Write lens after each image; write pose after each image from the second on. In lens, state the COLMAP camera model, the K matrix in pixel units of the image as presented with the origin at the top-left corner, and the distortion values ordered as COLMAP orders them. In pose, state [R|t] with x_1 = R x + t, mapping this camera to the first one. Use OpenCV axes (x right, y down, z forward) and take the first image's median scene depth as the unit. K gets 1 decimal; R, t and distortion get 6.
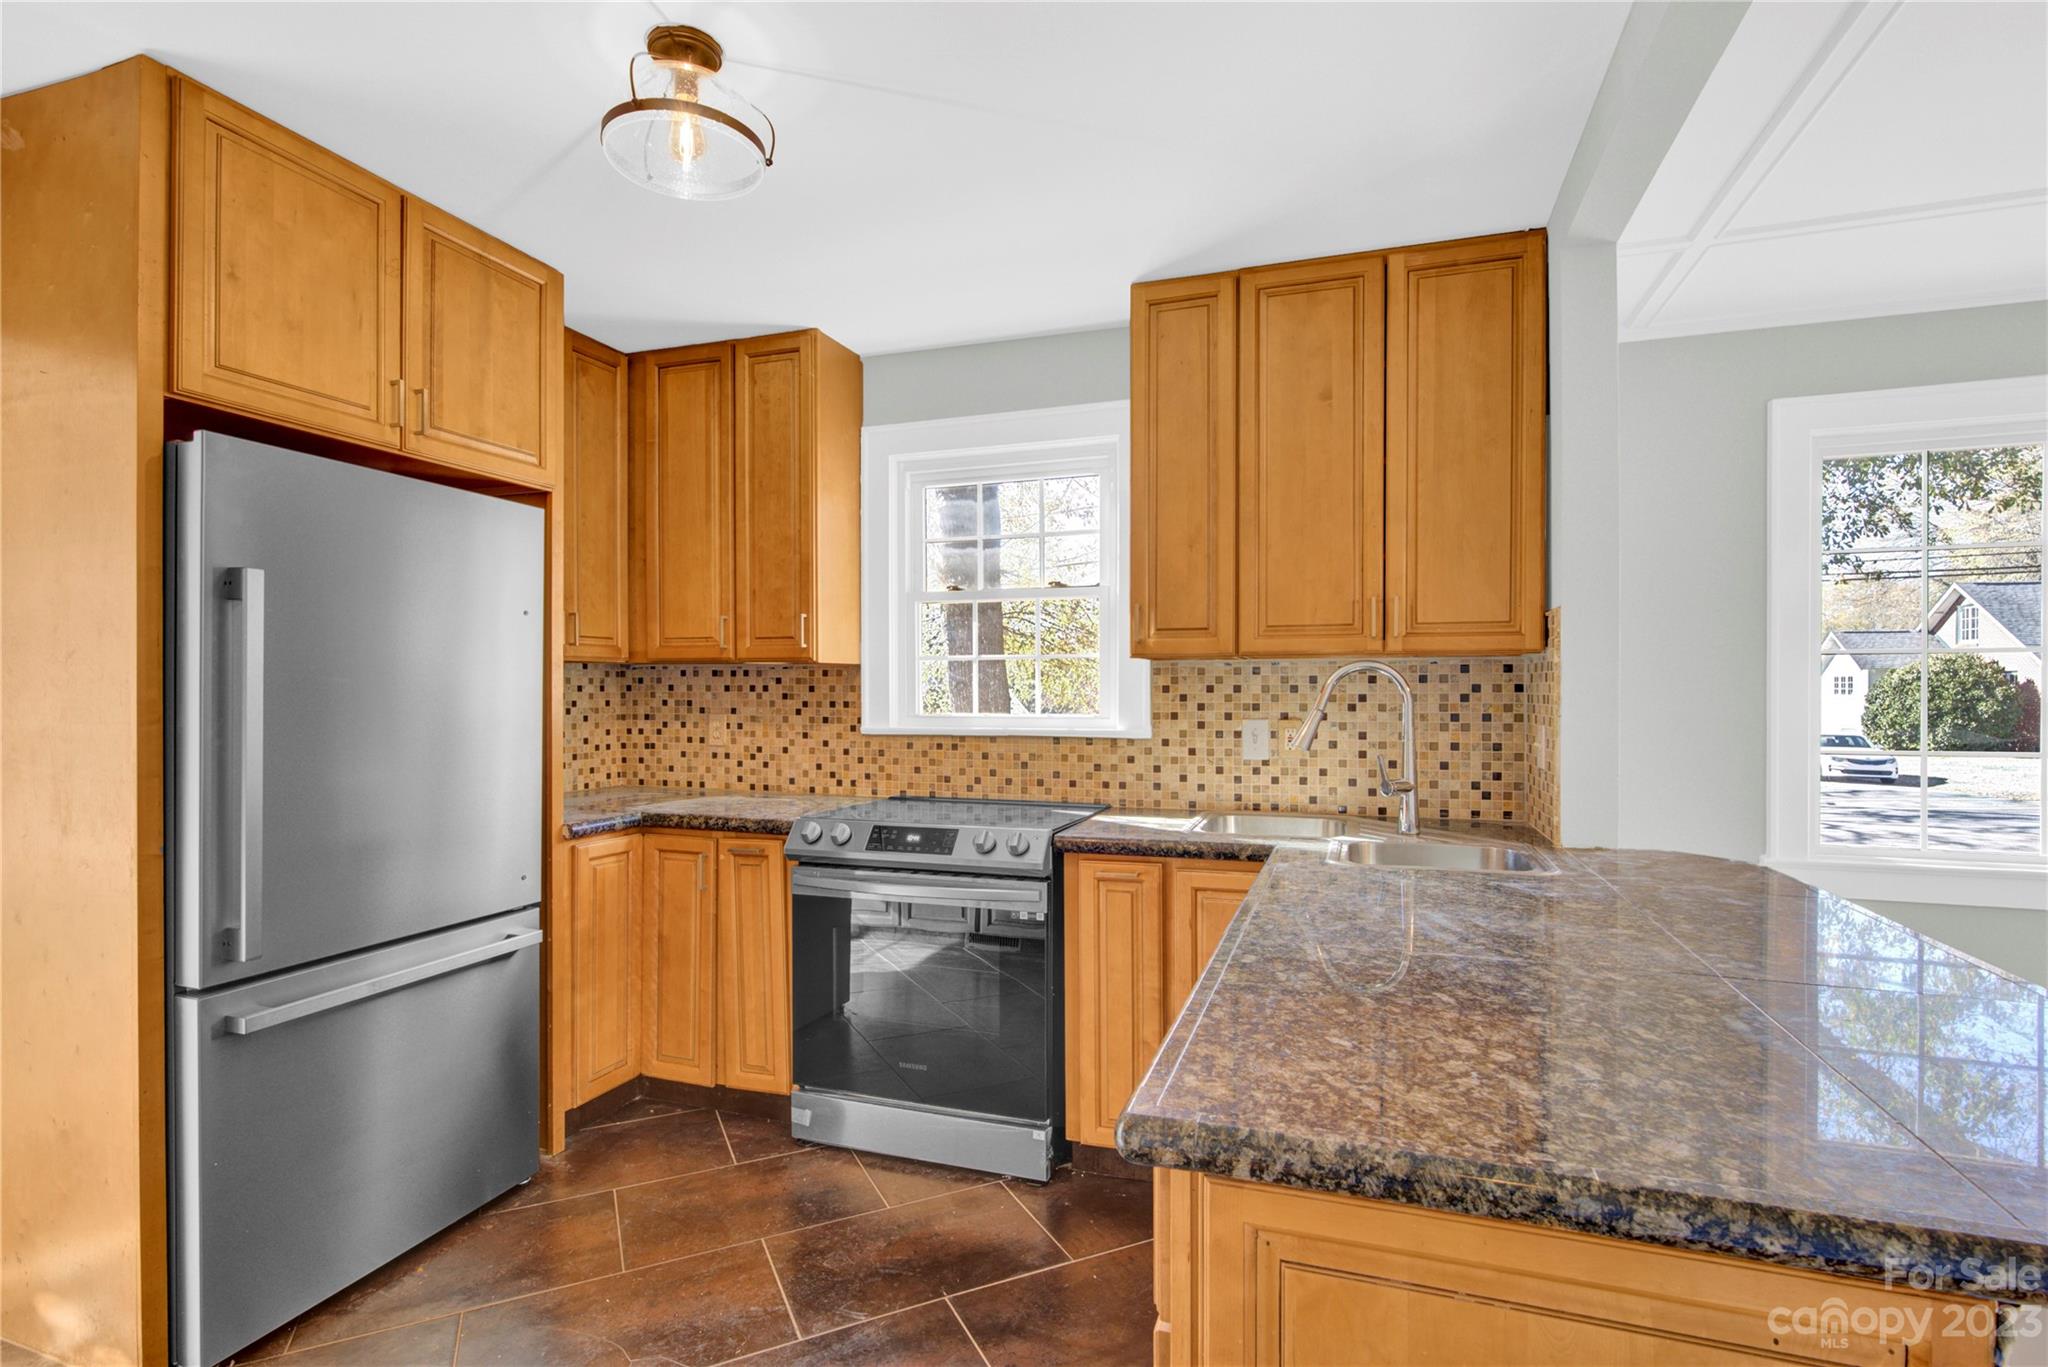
lens RADIAL K [[974.4, 0, 1024.1], [0, 974.4, 706.7], [0, 0, 1]] dist [0.001596, 0.000397]
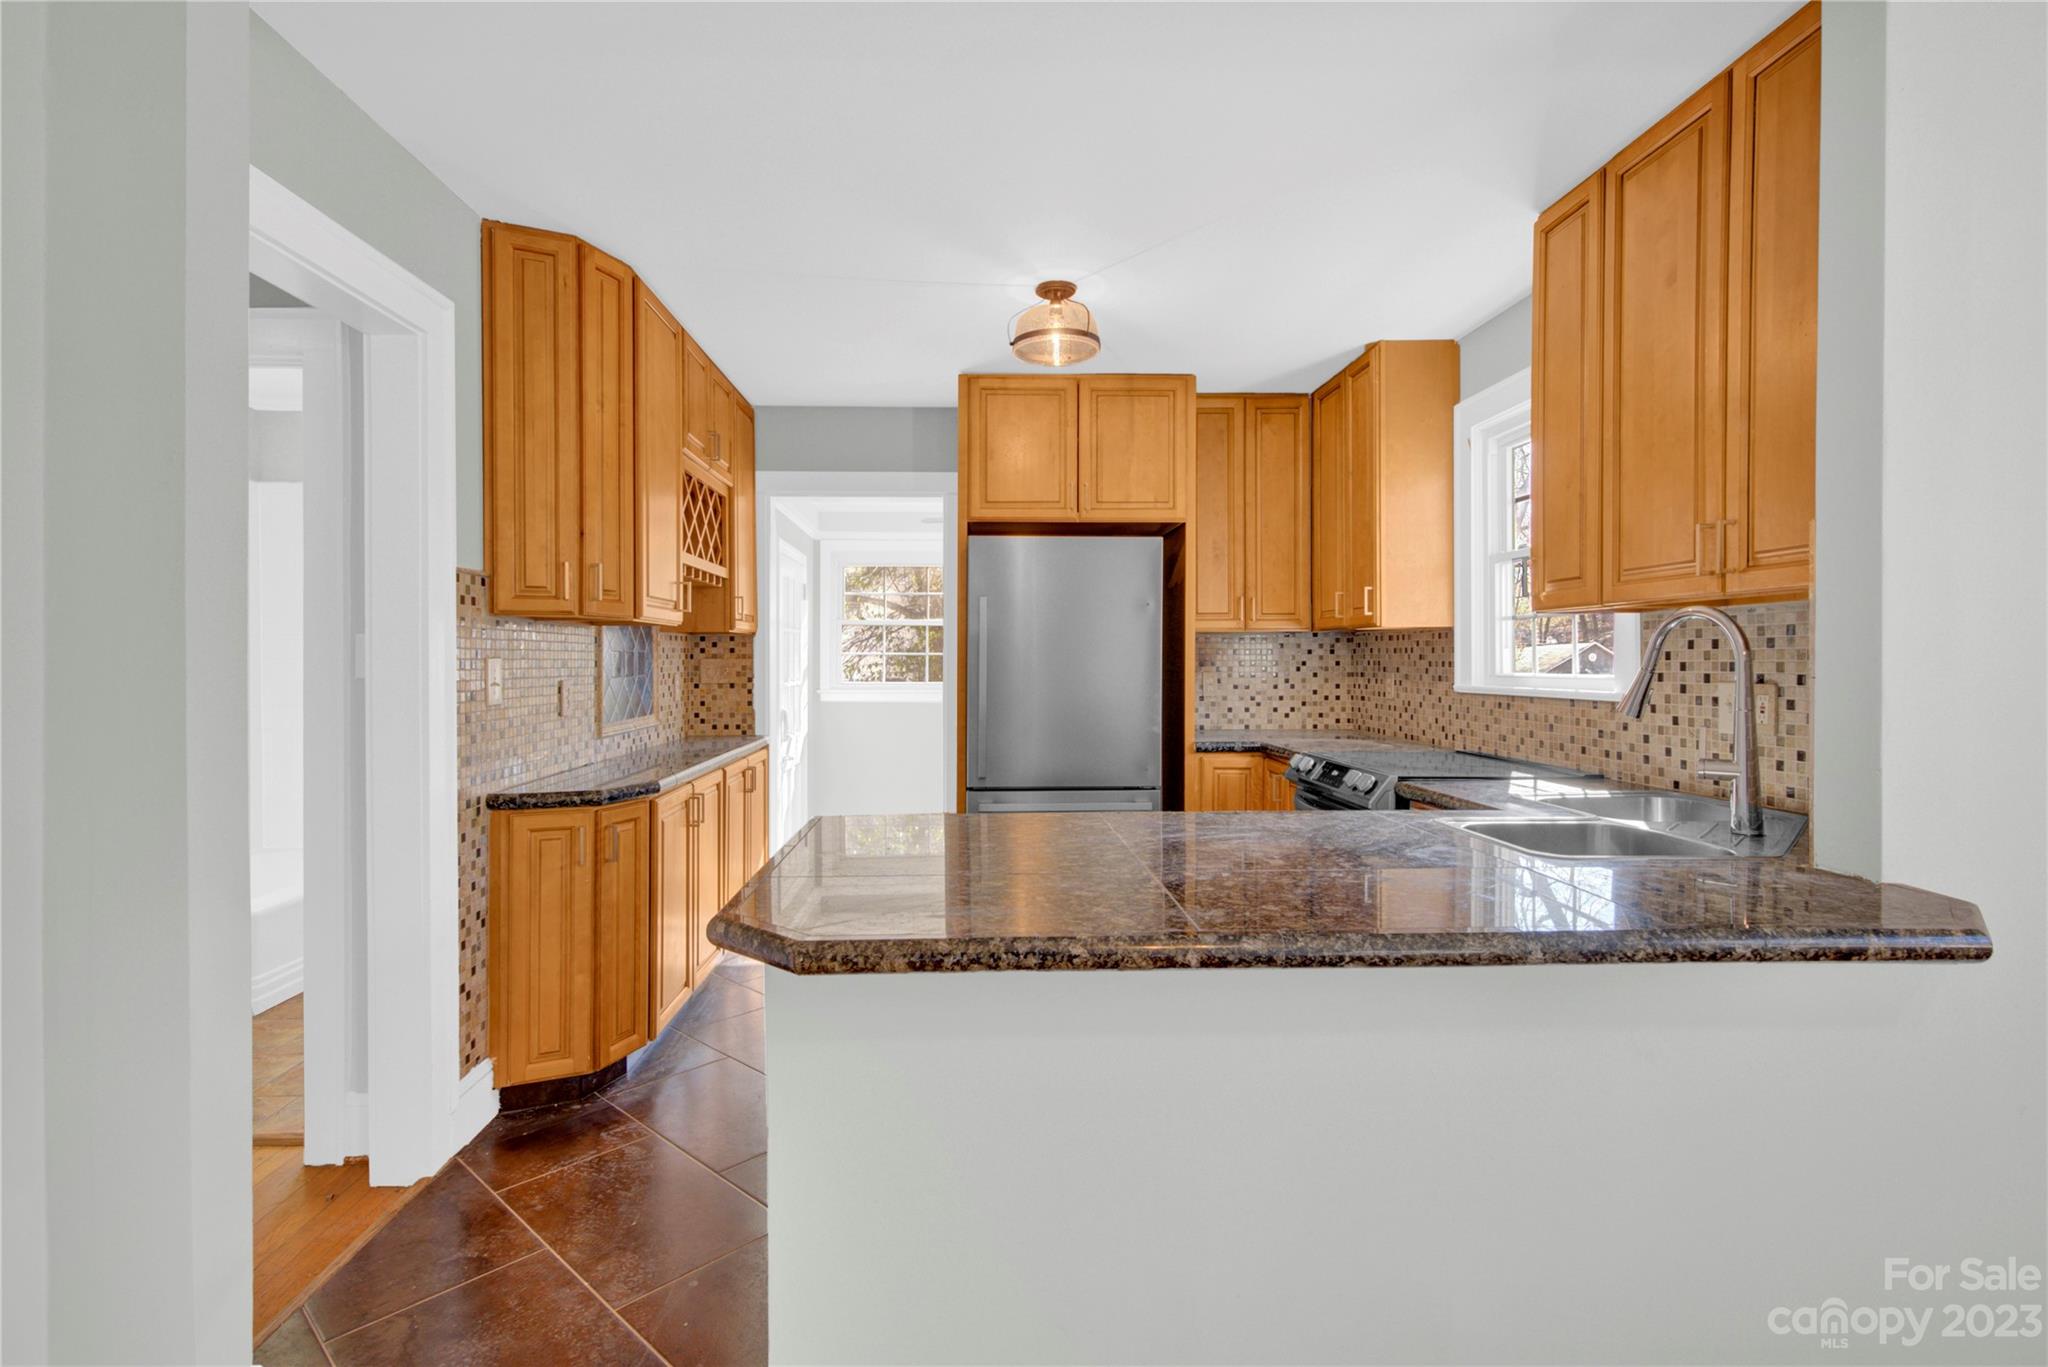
lens RADIAL K [[986.9, 0, 1005.6], [0, 986.9, 681.4], [0, 0, 1]] dist [-0.004441, -0.000259]
pose [[0.359501, 0.018535, -0.932961, 0.700396], [-0.011889, 0.999813, 0.015282, 0.006234], [0.933069, 0.005598, 0.359654, 0.154739]]
